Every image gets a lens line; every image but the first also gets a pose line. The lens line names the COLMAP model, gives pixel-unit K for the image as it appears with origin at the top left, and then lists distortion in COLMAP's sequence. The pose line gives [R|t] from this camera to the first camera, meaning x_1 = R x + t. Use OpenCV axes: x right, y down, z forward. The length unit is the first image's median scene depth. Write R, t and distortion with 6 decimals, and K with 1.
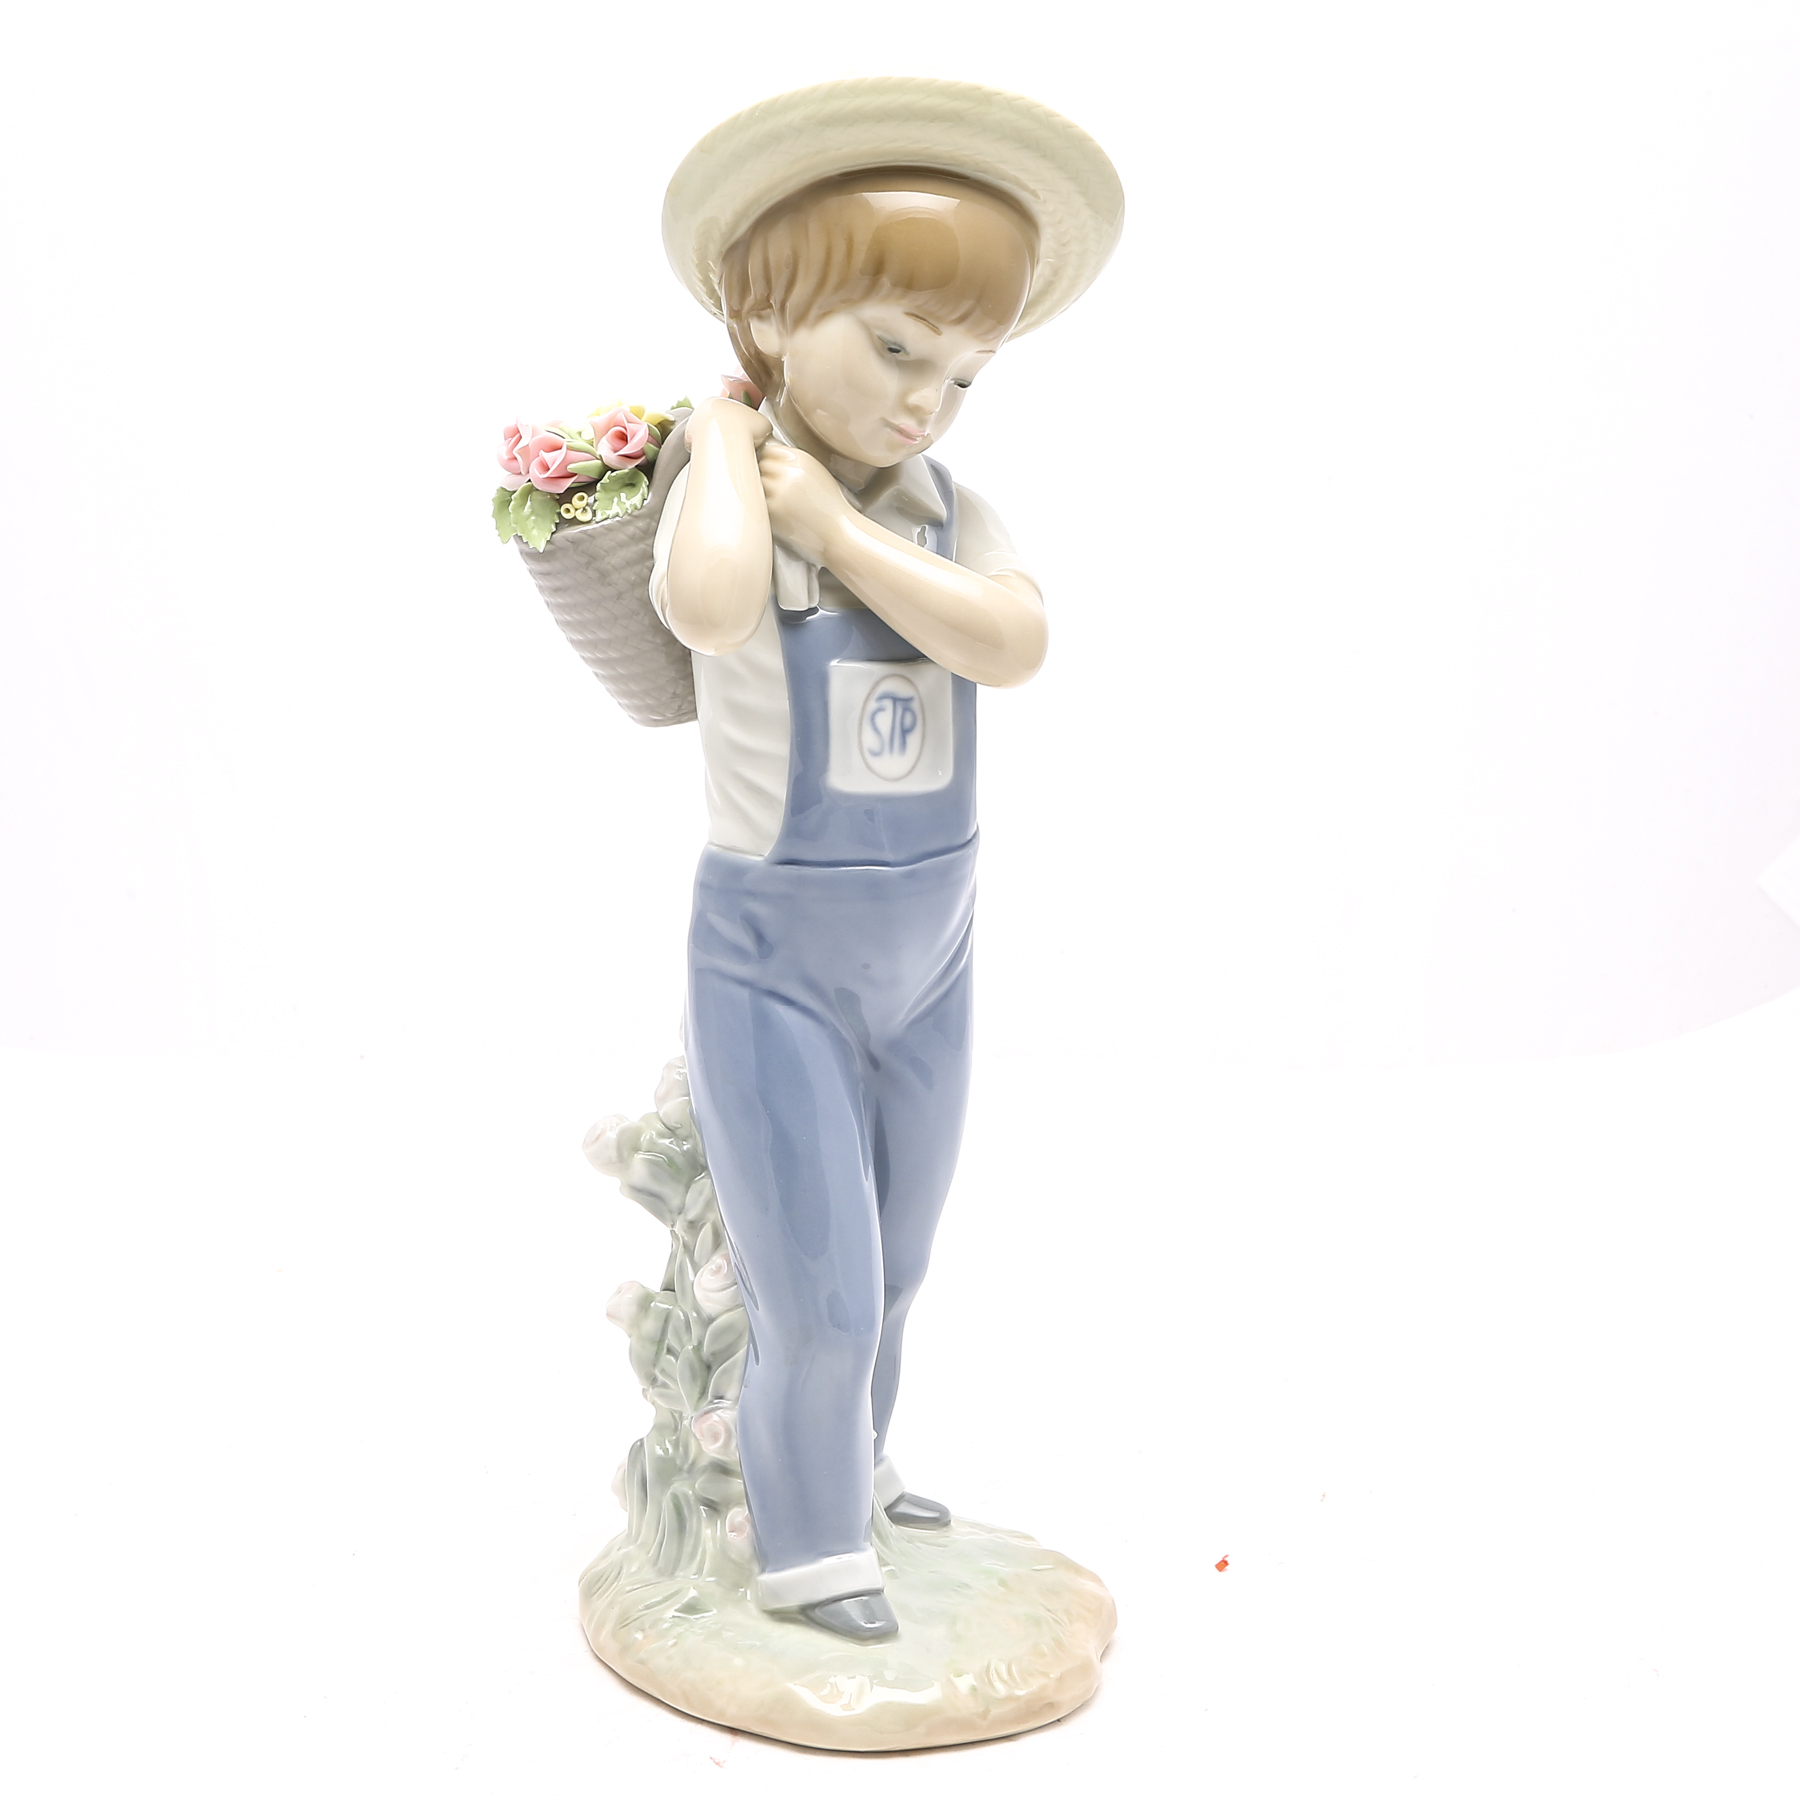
lens RADIAL K [[3988.5, 0, 864.4], [0, 3988.5, 904.0], [0, 0, 1]] dist [0.023713, -0.173452]
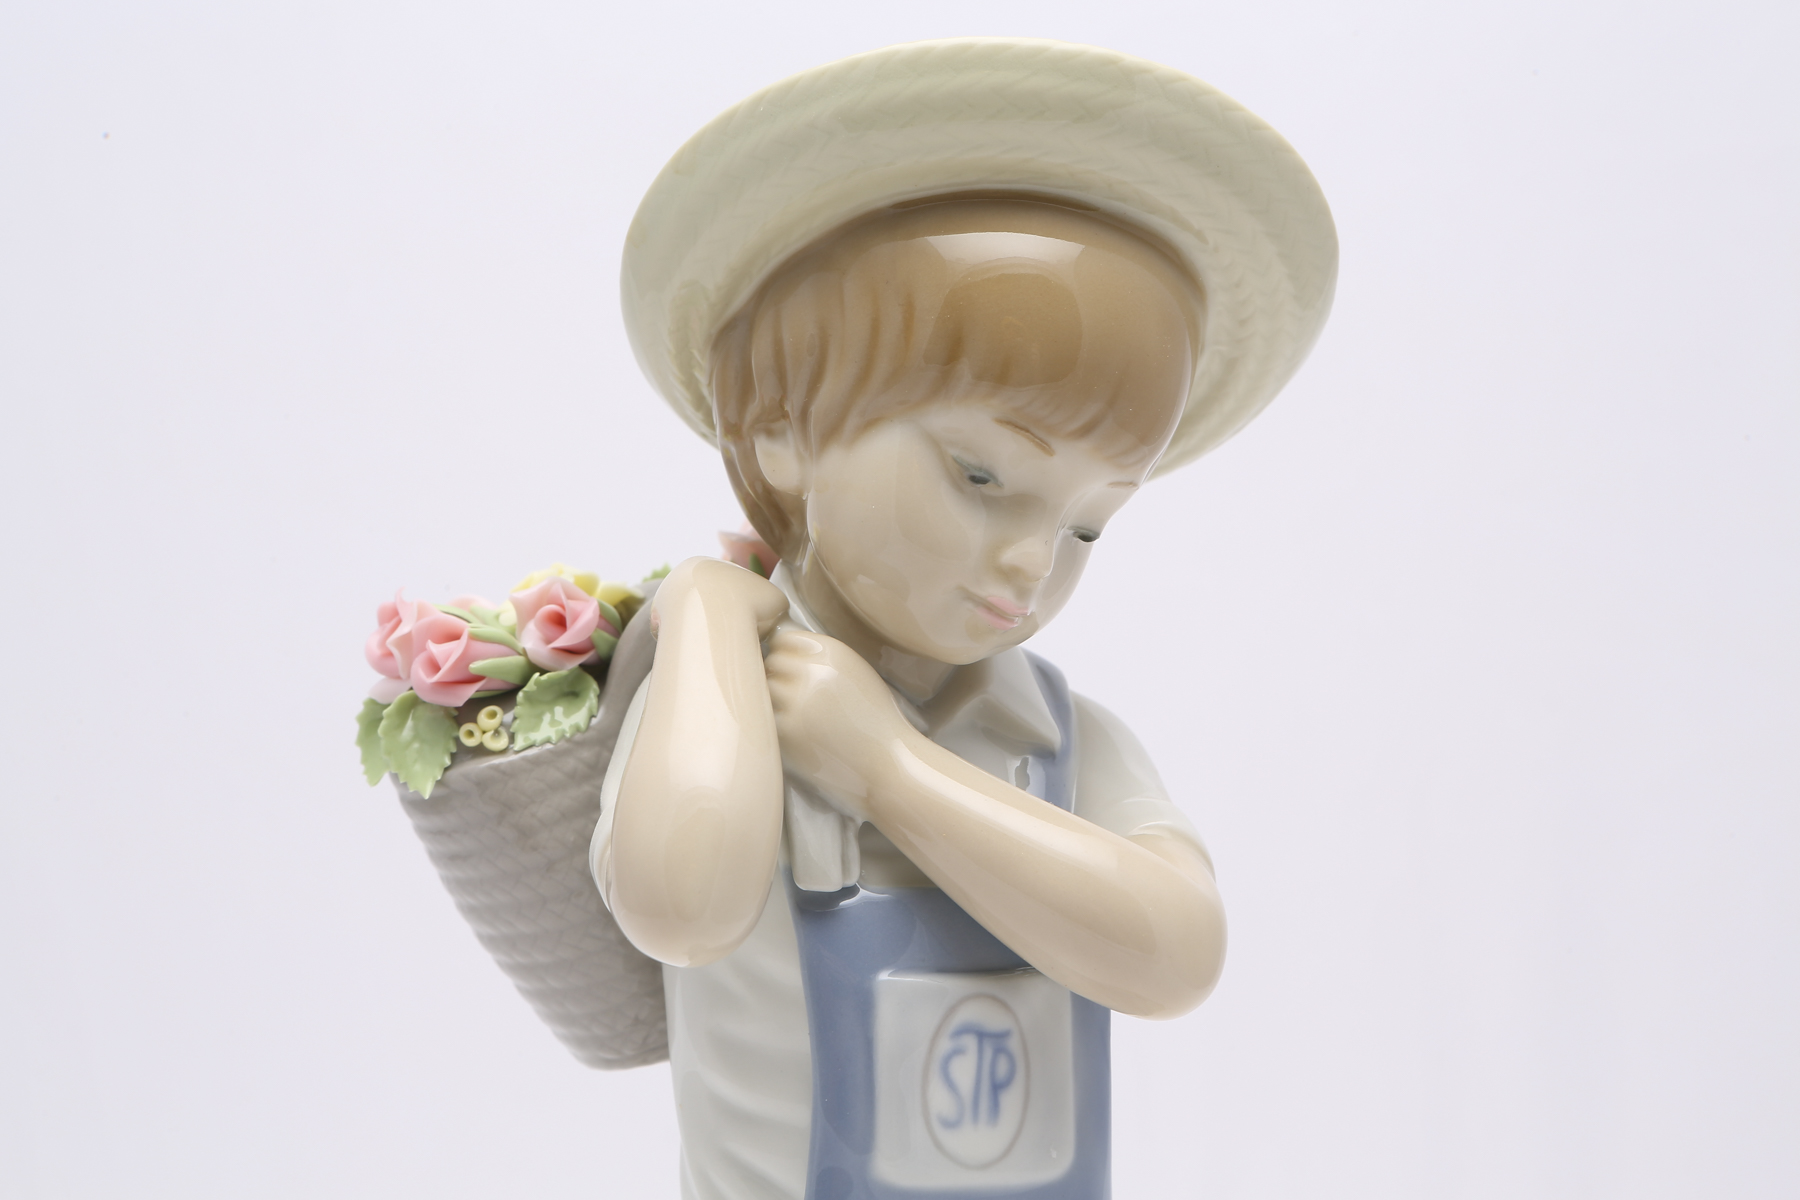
lens RADIAL K [[3604.4, 0, 900.0], [0, 3604.4, 600.0], [0, 0, 1]] dist [0.471506, -0.093395]
pose [[0.999904, 0.000206, -0.013873, 0.002802], [-0.002142, 0.990191, -0.139706, -0.038491], [0.013708, 0.139722, 0.990096, 0.419682]]
